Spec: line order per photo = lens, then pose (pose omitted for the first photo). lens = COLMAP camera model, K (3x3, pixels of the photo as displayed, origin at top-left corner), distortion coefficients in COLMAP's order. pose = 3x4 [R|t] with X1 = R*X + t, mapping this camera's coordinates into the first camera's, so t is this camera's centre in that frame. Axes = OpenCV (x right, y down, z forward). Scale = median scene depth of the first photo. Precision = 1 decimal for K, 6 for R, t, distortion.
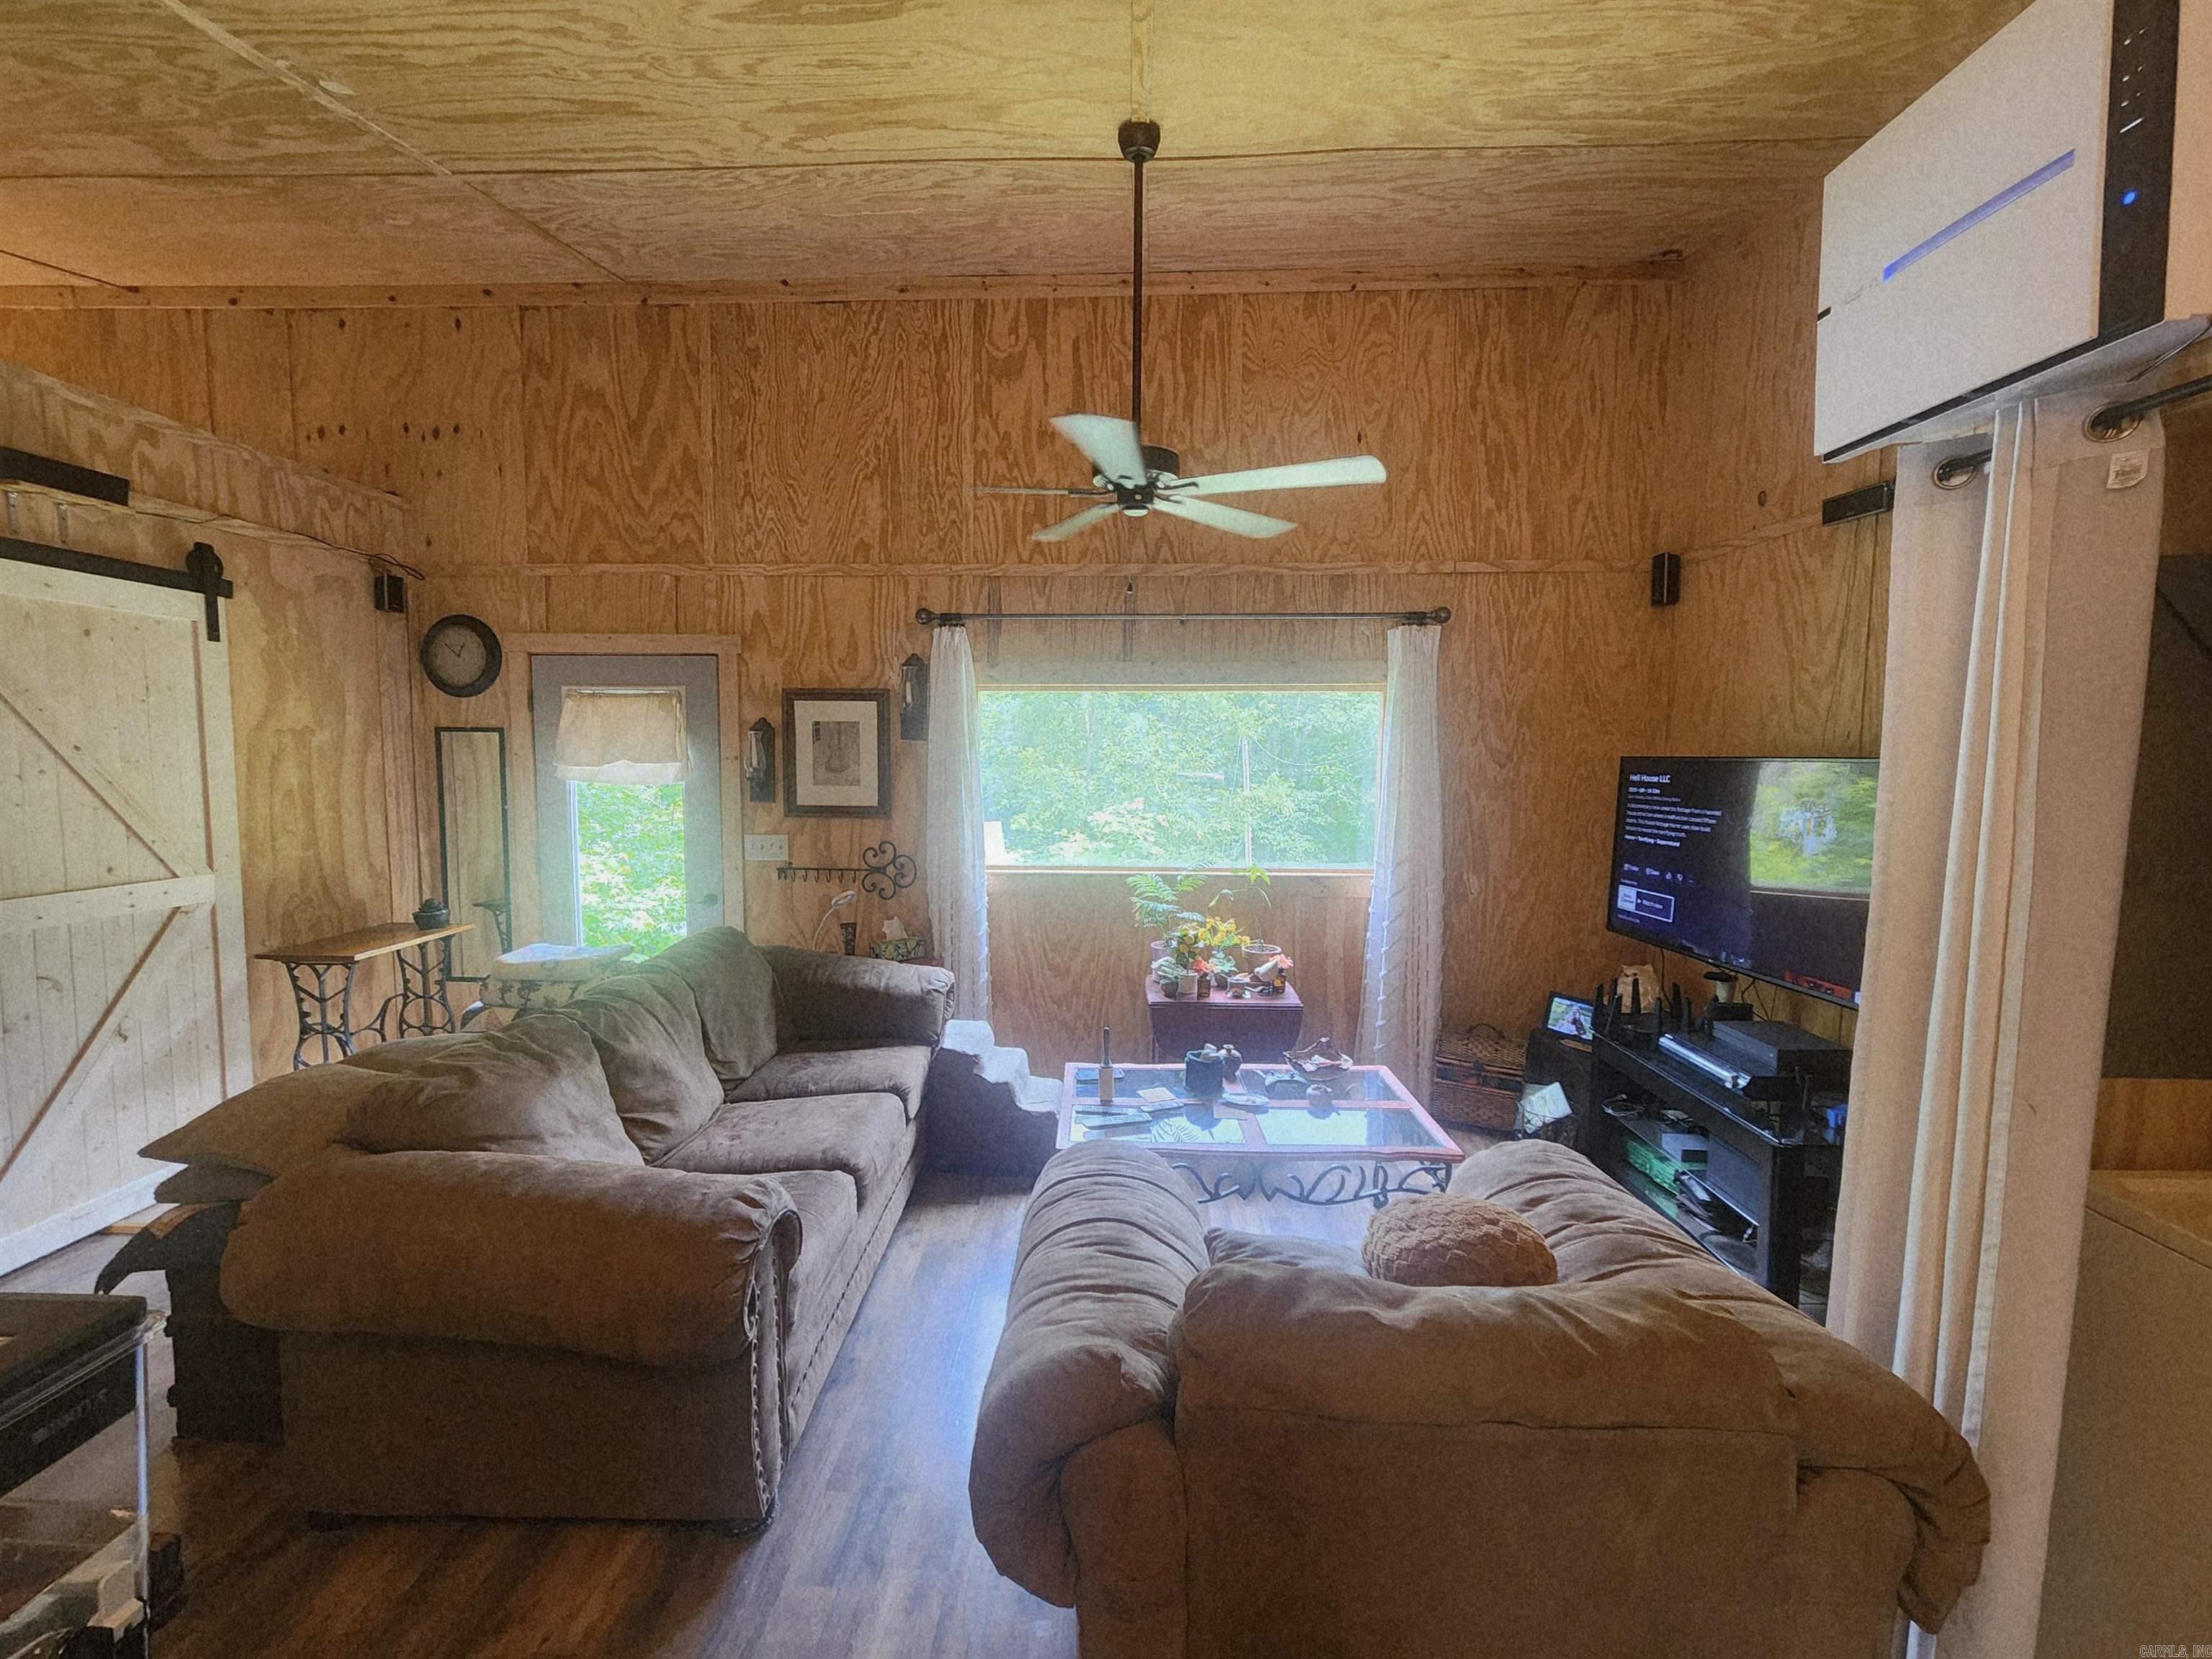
lens RADIAL K [[894.6, 0, 1093.0], [0, 894.6, 830.3], [0, 0, 1]] dist [-0.008086, 0.001620]
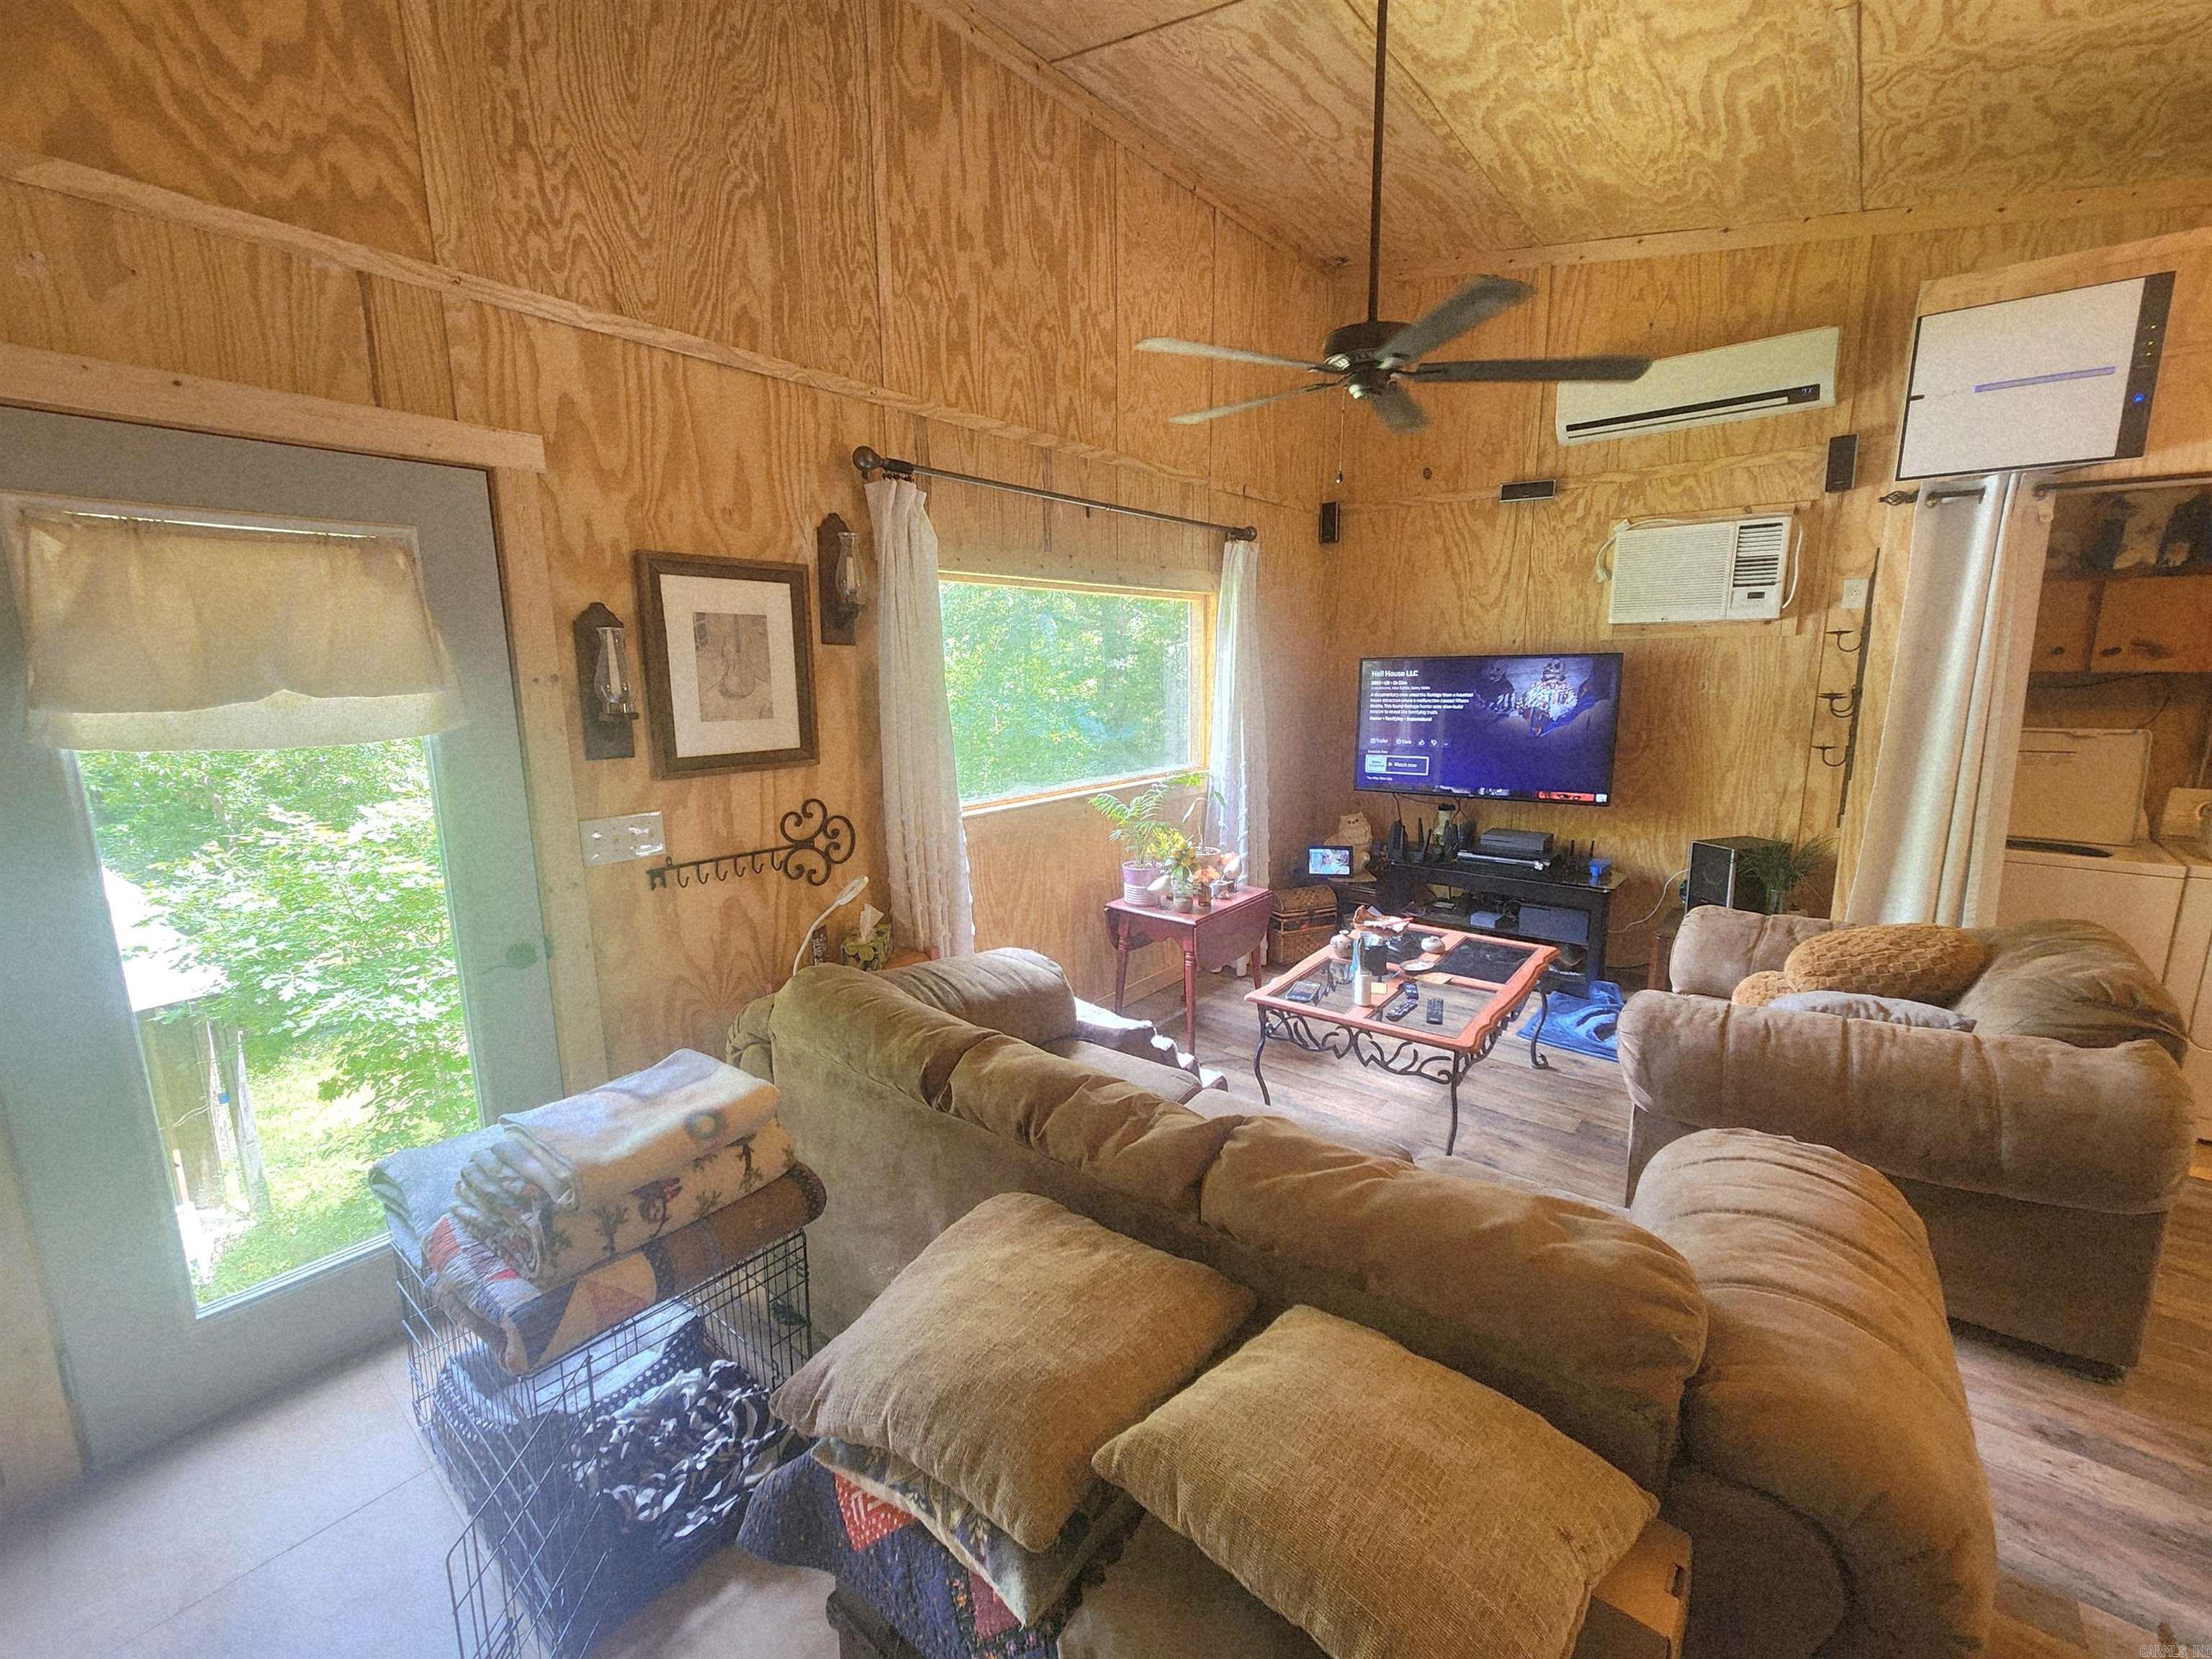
lens RADIAL K [[894.6, 0, 1096.7], [0, 894.6, 839.8], [0, 0, 1]] dist [-0.008086, 0.001620]
pose [[0.608172, -0.165368, 0.776389, -0.650724], [0.088824, 0.986095, 0.140456, -0.034115], [-0.788820, -0.016459, 0.614404, 0.439688]]
